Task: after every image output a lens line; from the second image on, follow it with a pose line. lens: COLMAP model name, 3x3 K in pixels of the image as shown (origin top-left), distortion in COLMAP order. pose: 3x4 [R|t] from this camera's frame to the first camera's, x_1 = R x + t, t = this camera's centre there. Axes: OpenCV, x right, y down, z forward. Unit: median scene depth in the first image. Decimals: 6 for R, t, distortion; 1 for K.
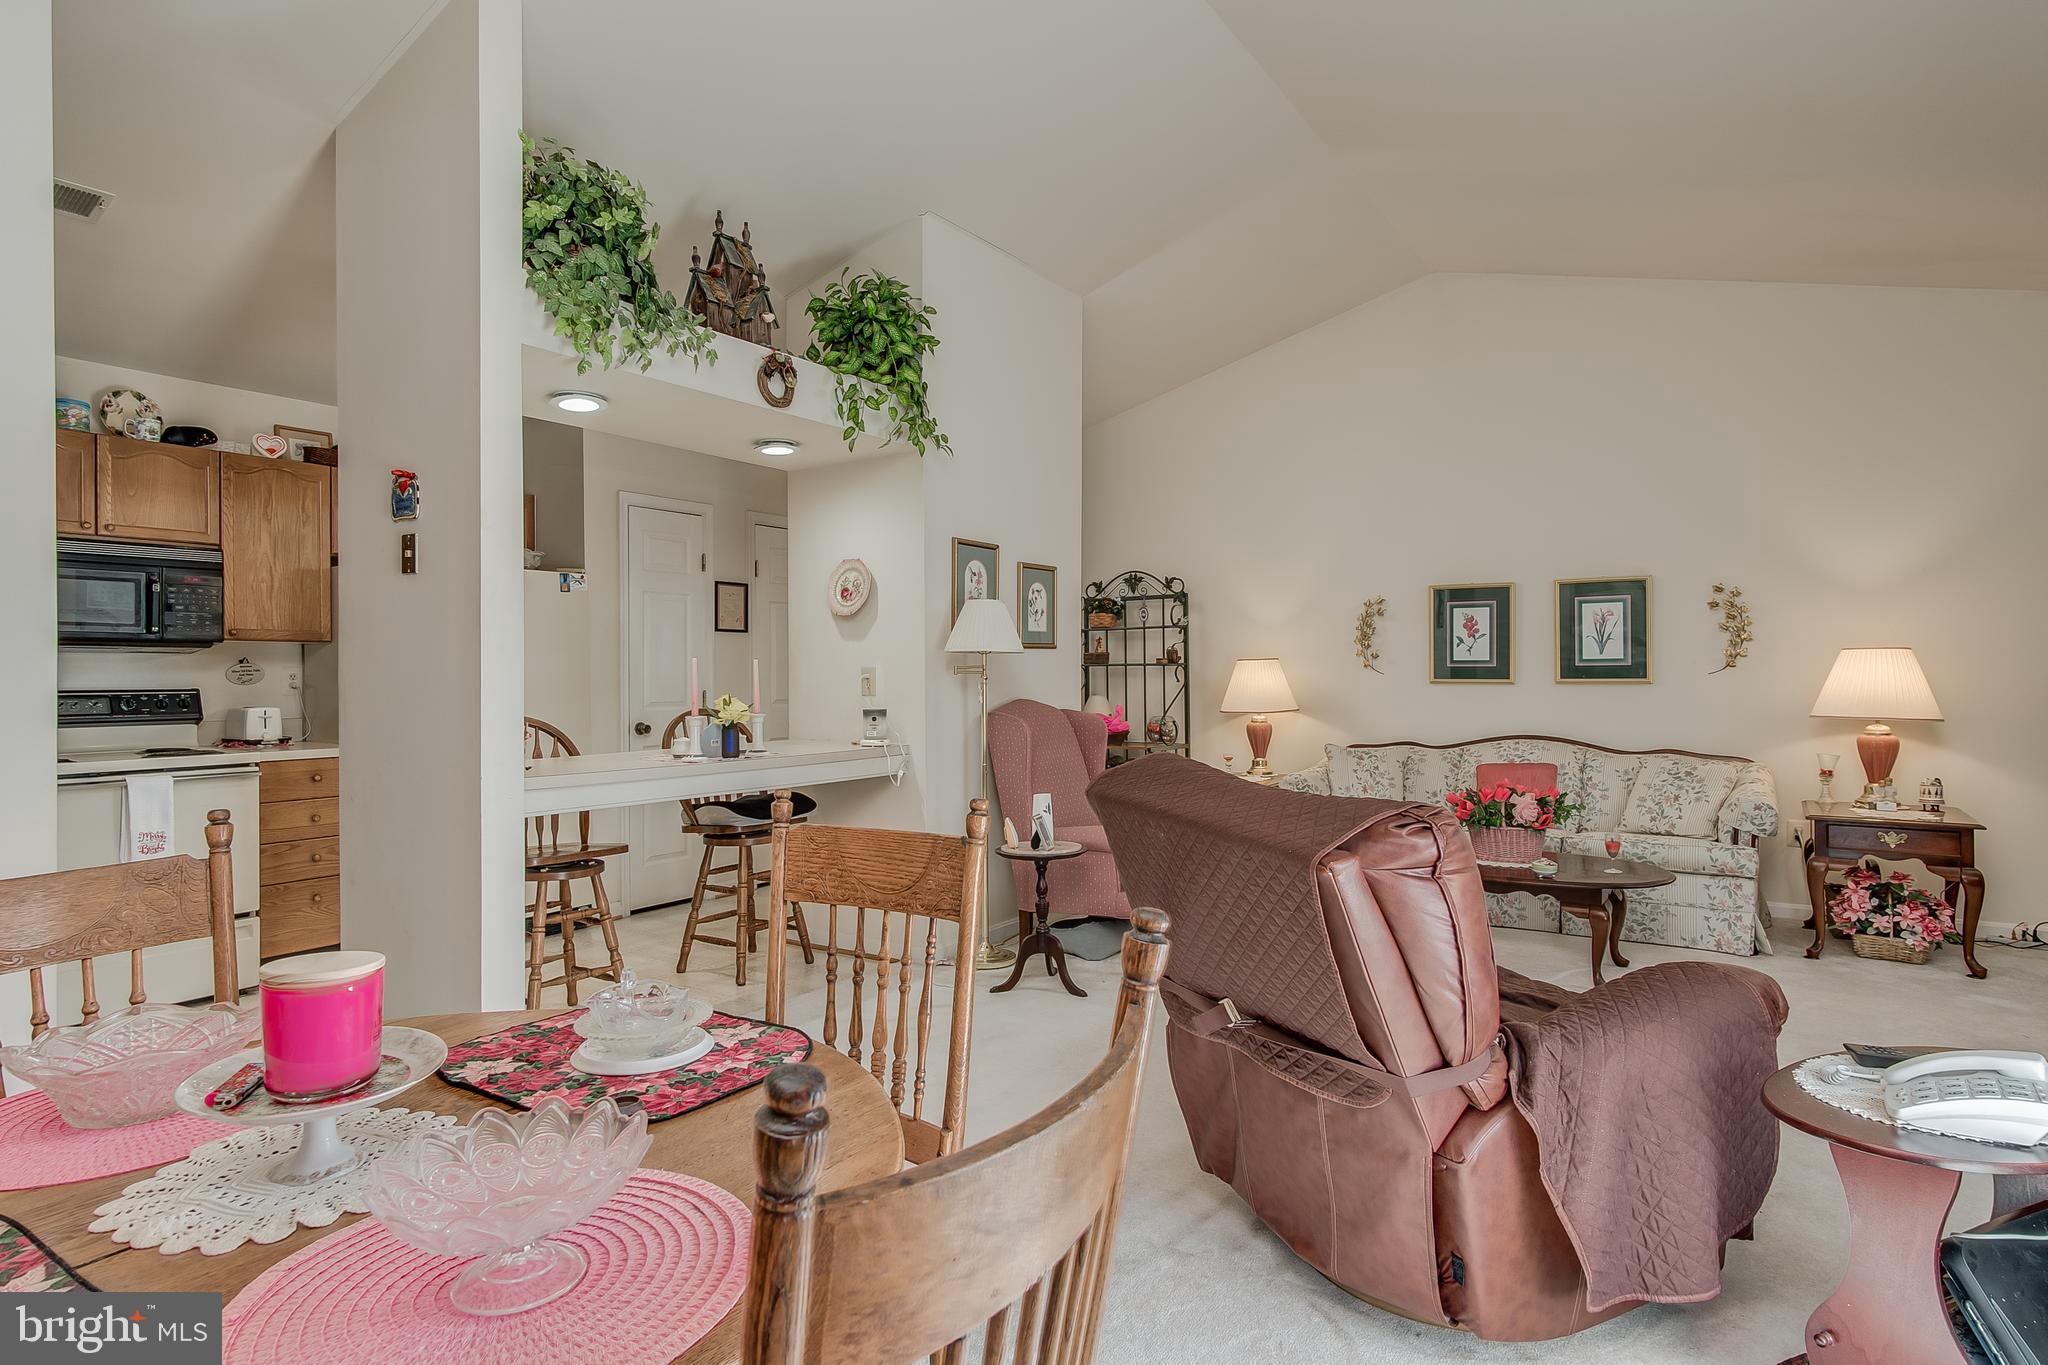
lens RADIAL K [[1089.3, 0, 1030.2], [0, 1089.3, 674.6], [0, 0, 1]] dist [0.010820, 0.001823]
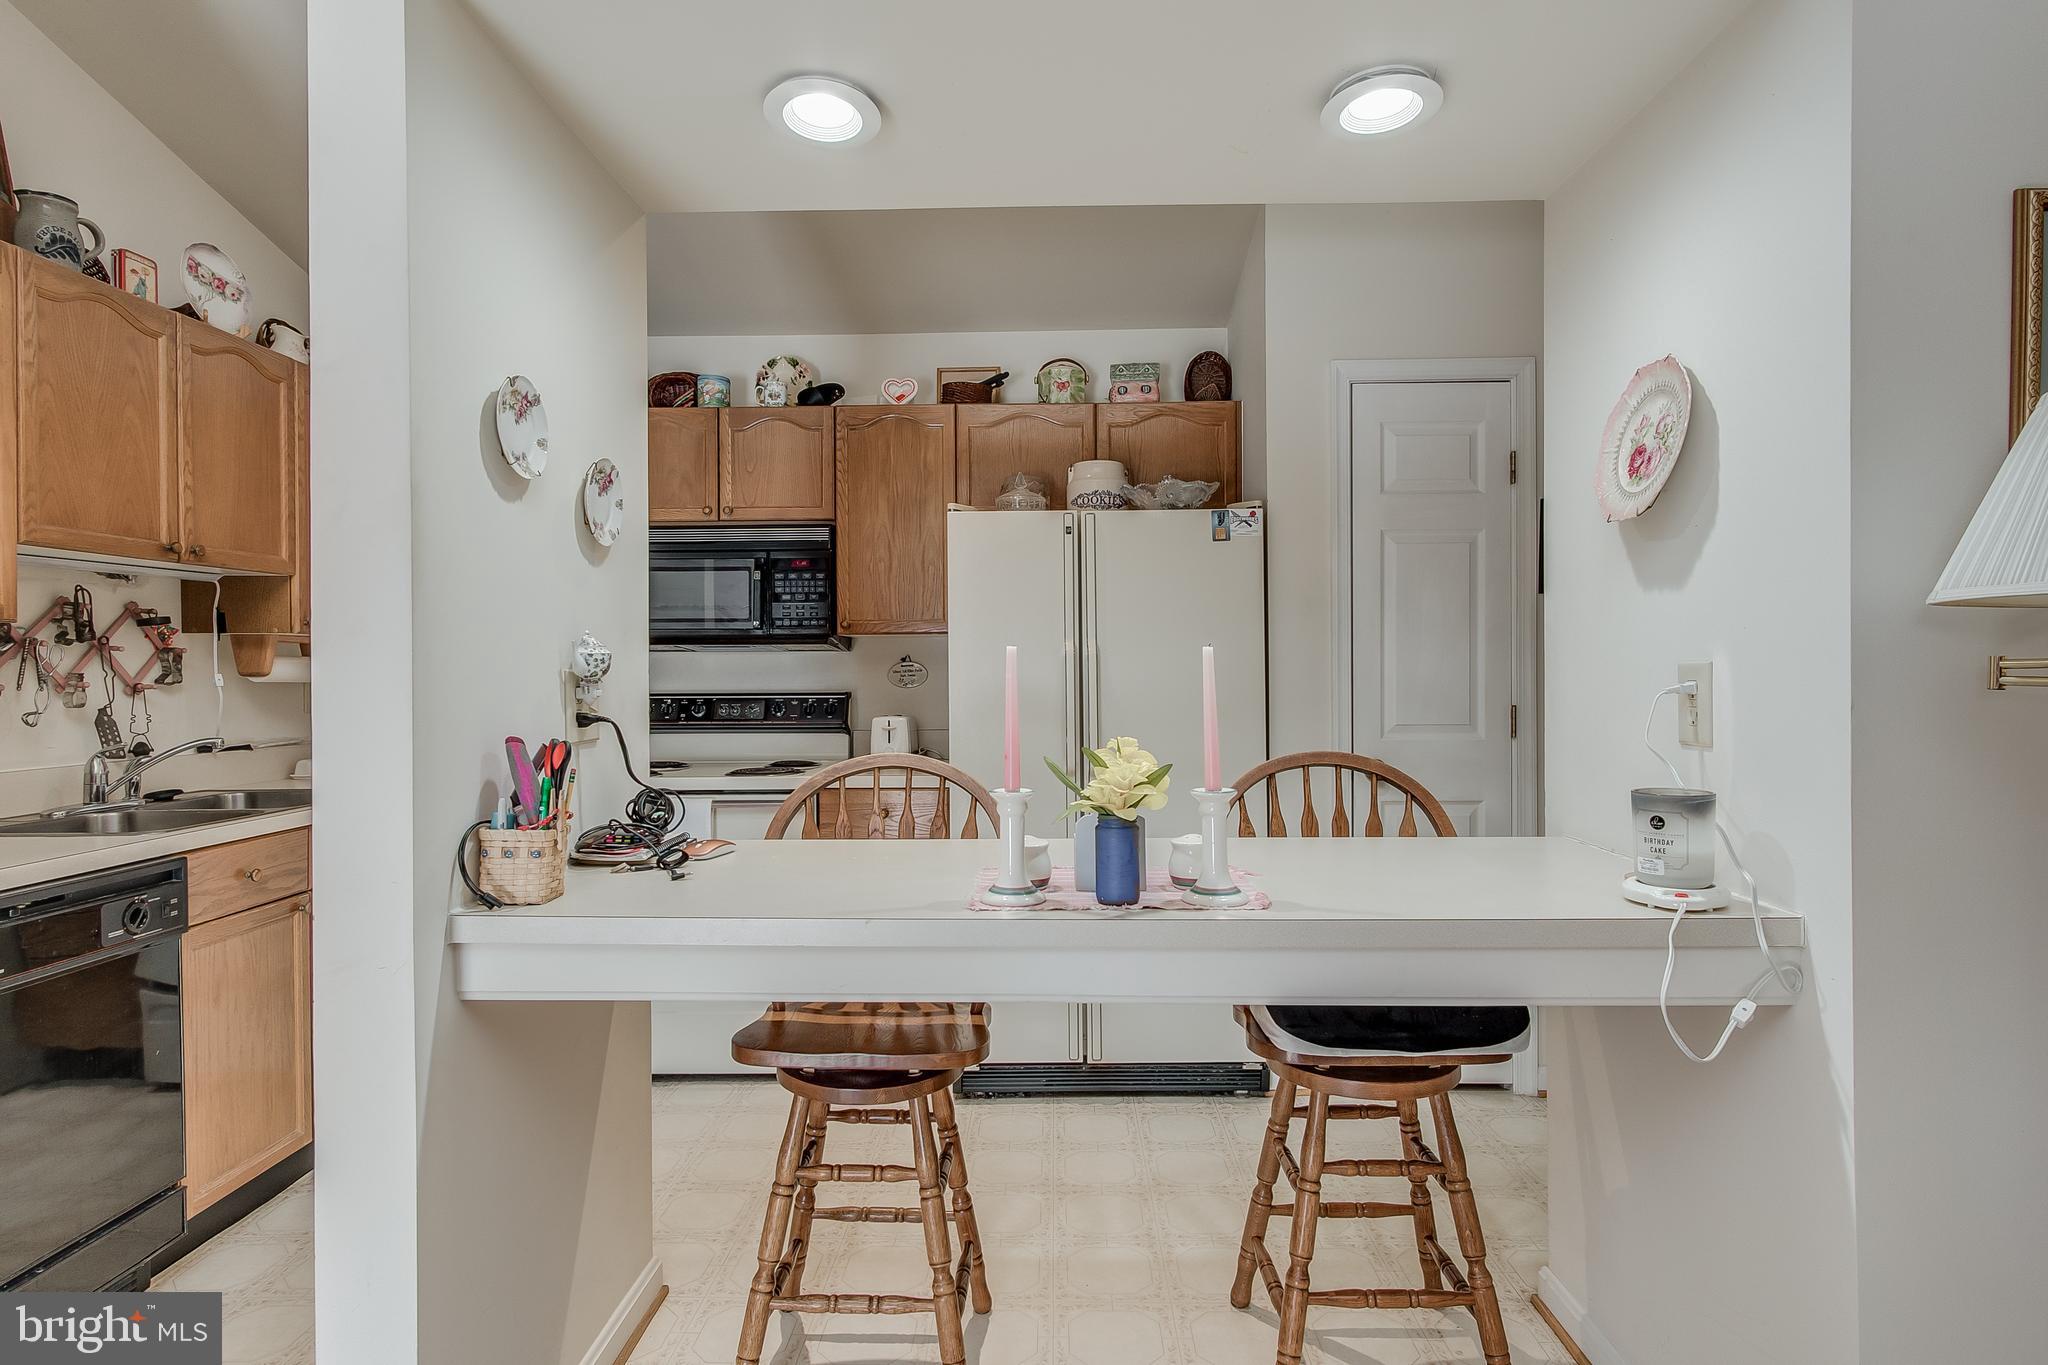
lens RADIAL K [[1089.3, 0, 1023.6], [0, 1089.3, 676.4], [0, 0, 1]] dist [0.010820, 0.001823]
pose [[0.536246, 0.005319, -0.844045, 0.033149], [0.002624, 0.999965, 0.007969, -0.006239], [0.844058, -0.006488, 0.536213, 0.689439]]
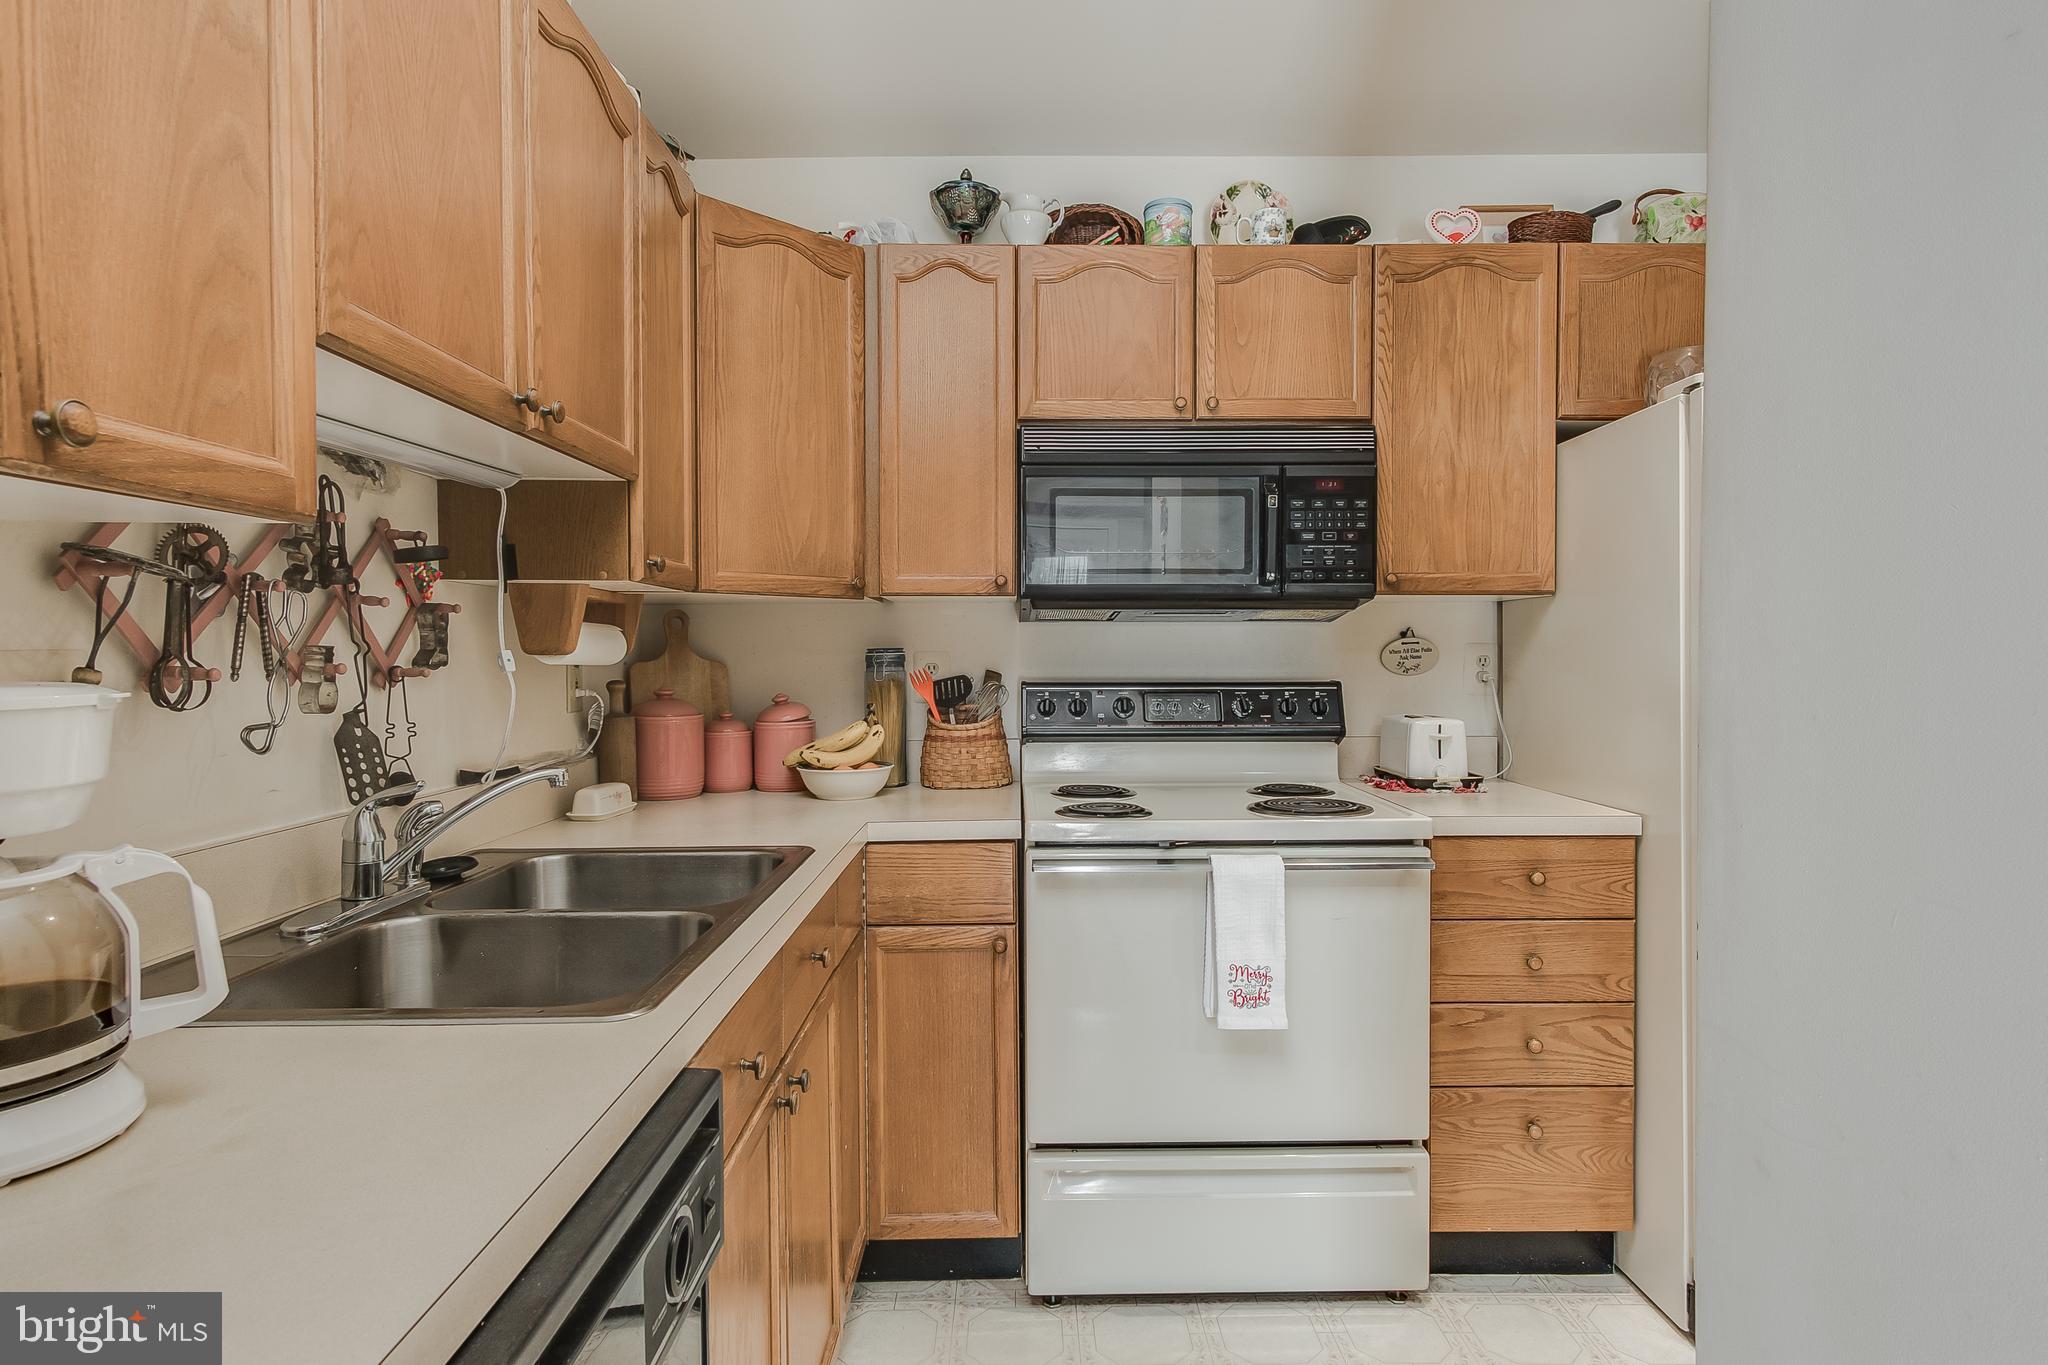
lens RADIAL K [[1089.3, 0, 1025.5], [0, 1089.3, 673.8], [0, 0, 1]] dist [0.010820, 0.001823]
pose [[0.565456, 0.016811, -0.824607, -0.394135], [-0.000470, 0.999799, 0.020060, -0.002897], [0.824778, -0.010955, 0.565350, 0.560633]]
